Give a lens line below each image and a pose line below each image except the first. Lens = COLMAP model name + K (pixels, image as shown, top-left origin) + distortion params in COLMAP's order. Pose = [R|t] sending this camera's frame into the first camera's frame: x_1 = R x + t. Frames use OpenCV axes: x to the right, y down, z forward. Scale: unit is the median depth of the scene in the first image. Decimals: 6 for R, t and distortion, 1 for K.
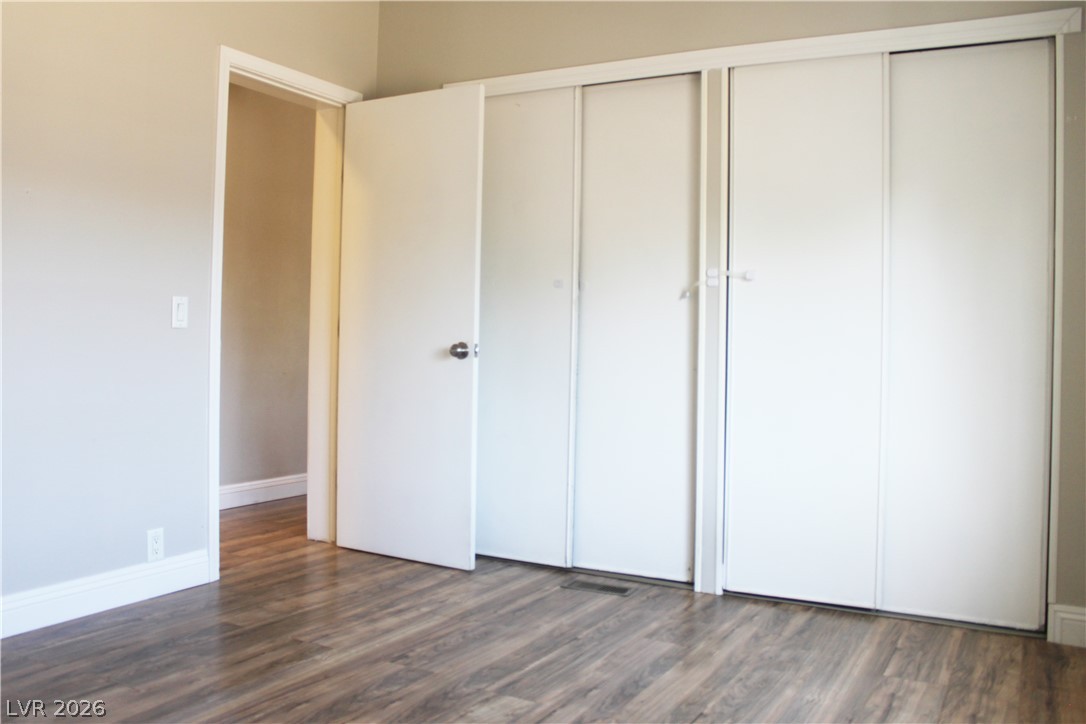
lens RADIAL K [[956.6, 0, 551.9], [0, 956.6, 351.9], [0, 0, 1]] dist [-0.145417, 0.109137]
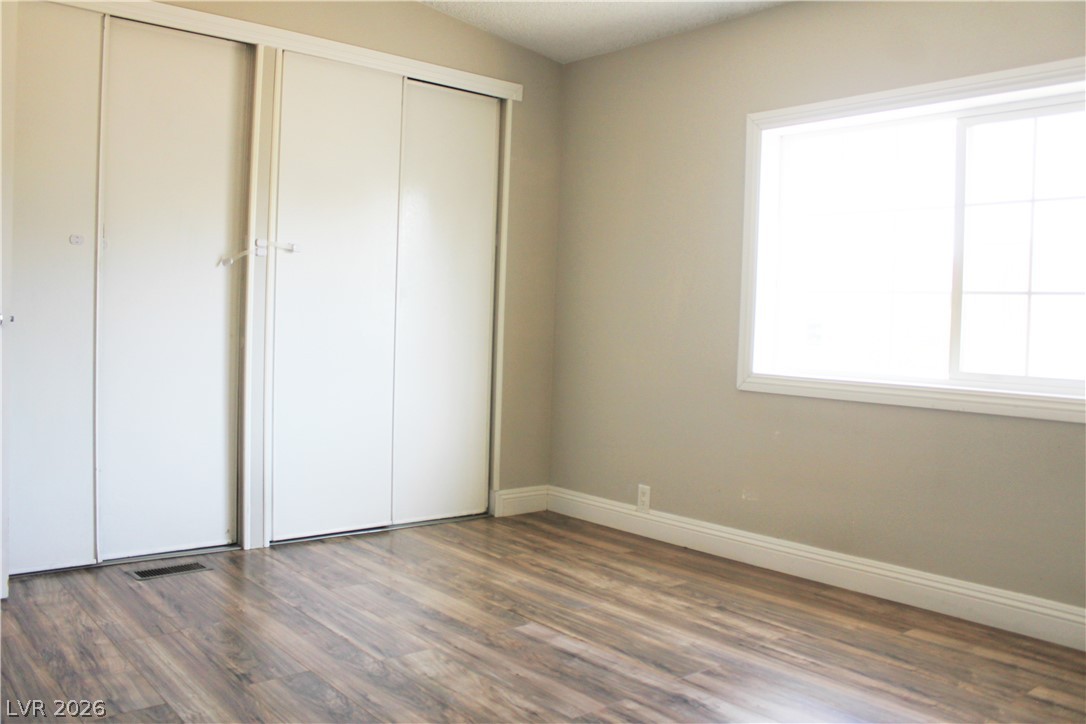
lens RADIAL K [[902.0, 0, 533.8], [0, 902.0, 352.7], [0, 0, 1]] dist [-0.156507, 0.123441]
pose [[0.367561, -0.043777, 0.928968, -0.632877], [-0.010116, 0.998644, 0.051063, -0.015647], [-0.929944, -0.028166, 0.366620, 0.364075]]
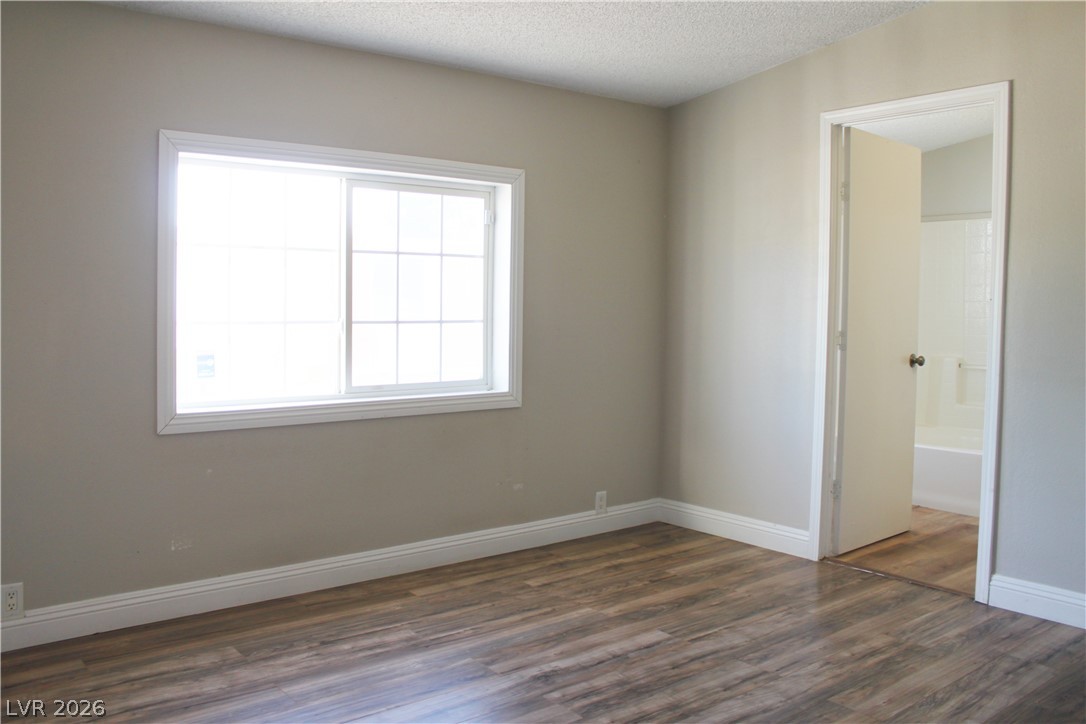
lens RADIAL K [[902.0, 0, 537.1], [0, 902.0, 353.9], [0, 0, 1]] dist [-0.156507, 0.123441]
pose [[-0.918766, -0.044286, 0.392311, -0.312100], [-0.016382, 0.997109, 0.074194, -0.080480], [-0.394463, 0.061740, -0.916835, 1.189834]]
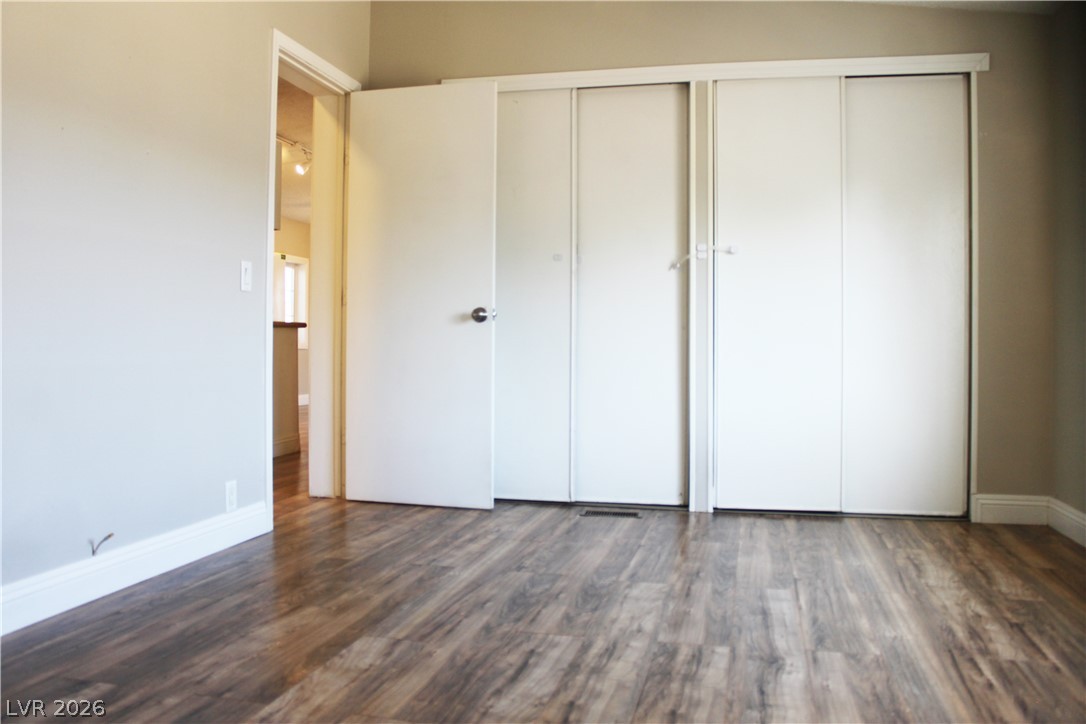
lens RADIAL K [[902.0, 0, 547.7], [0, 902.0, 355.9], [0, 0, 1]] dist [-0.156507, 0.123441]
pose [[0.963760, -0.016488, 0.266262, -0.330266], [0.015605, 0.999863, 0.005429, 0.046497], [-0.266316, -0.001077, 0.963885, -0.054106]]
